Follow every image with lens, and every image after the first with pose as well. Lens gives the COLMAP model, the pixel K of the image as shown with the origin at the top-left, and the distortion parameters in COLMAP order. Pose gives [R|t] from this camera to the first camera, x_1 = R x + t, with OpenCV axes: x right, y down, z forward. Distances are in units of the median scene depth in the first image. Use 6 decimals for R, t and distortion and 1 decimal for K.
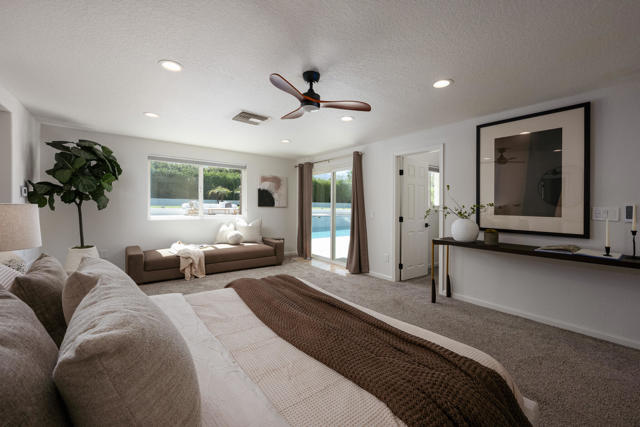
lens RADIAL K [[255.4, 0, 319.6], [0, 255.4, 209.9], [0, 0, 1]] dist [0.000648, -0.000050]
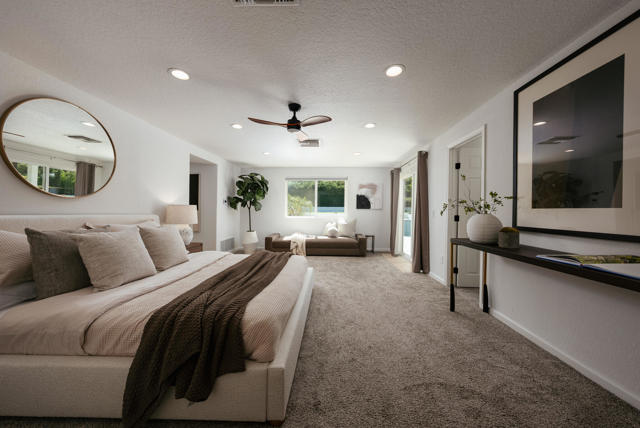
lens RADIAL K [[217.5, 0, 321.2], [0, 217.5, 215.4], [0, 0, 1]] dist [-0.001015, -0.000095]
pose [[0.768034, 0.002848, -0.640403, 0.440678], [-0.005221, 0.999985, -0.001815, 0.030174], [0.640388, 0.004737, 0.768037, 0.107847]]
